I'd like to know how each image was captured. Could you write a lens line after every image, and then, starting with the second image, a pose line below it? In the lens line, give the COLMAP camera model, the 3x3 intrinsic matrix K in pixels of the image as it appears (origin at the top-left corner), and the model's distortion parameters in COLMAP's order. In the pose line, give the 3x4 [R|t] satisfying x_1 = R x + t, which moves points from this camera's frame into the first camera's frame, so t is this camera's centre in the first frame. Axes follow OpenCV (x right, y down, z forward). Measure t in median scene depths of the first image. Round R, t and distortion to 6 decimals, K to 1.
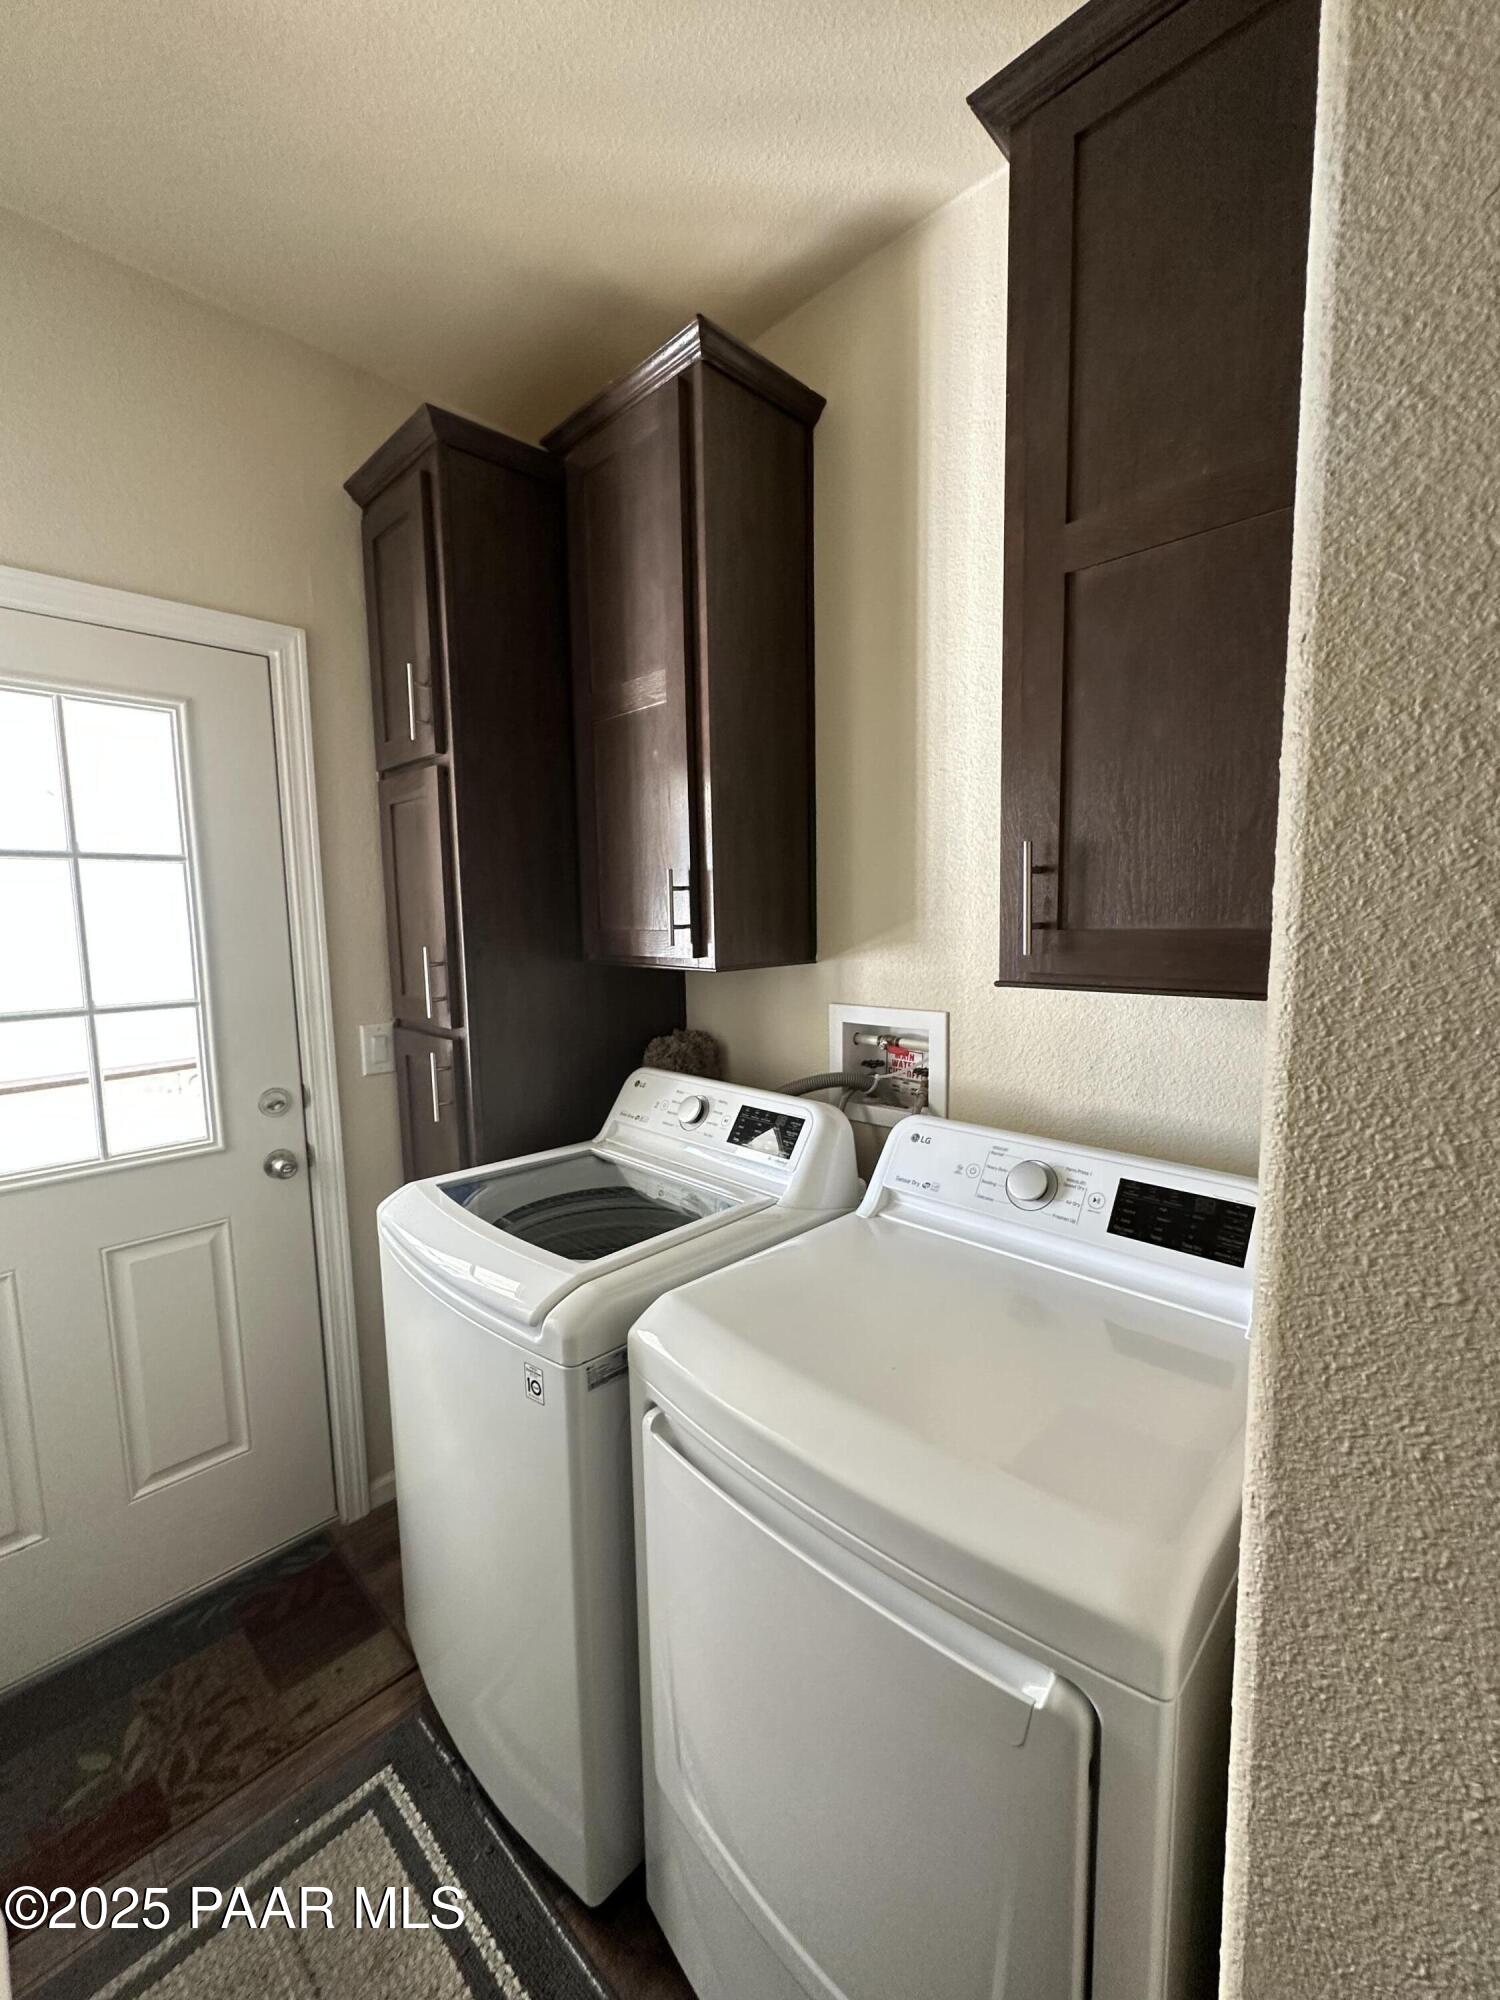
lens RADIAL K [[805.2, 0, 750.6], [0, 805.2, 995.6], [0, 0, 1]] dist [-0.003369, -0.000030]
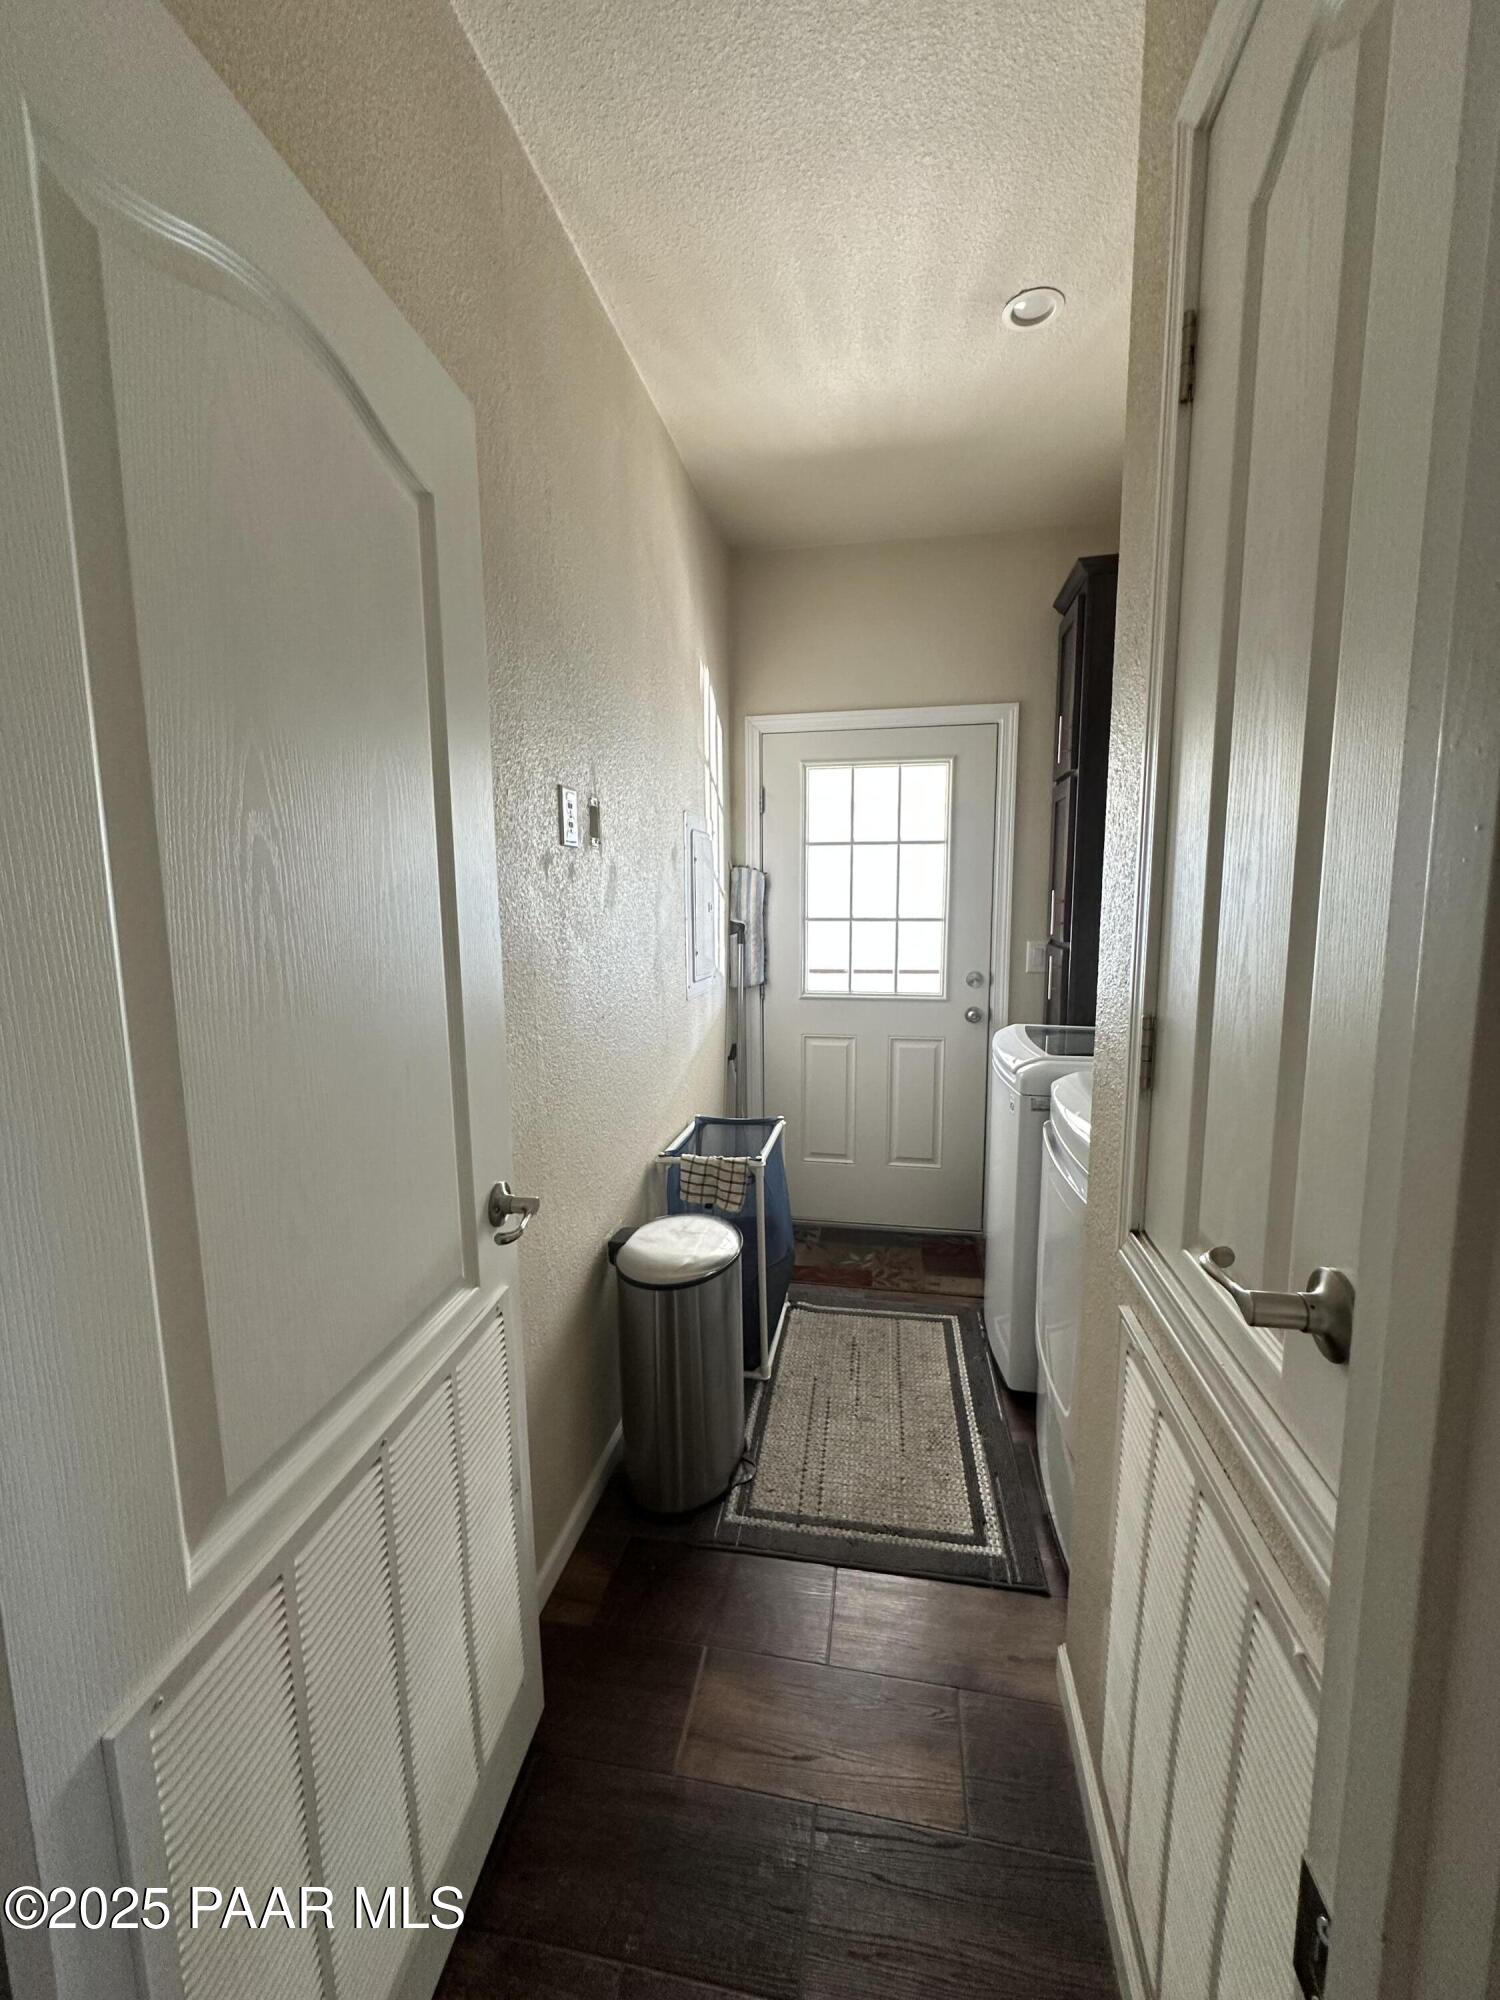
lens RADIAL K [[805.2, 0, 751.7], [0, 805.2, 1002.4], [0, 0, 1]] dist [-0.003369, -0.000030]
pose [[0.556314, 0.121581, -0.822030, 0.643693], [-0.094009, 0.992096, 0.083113, 0.089111], [0.825637, 0.031041, 0.563346, -0.426944]]
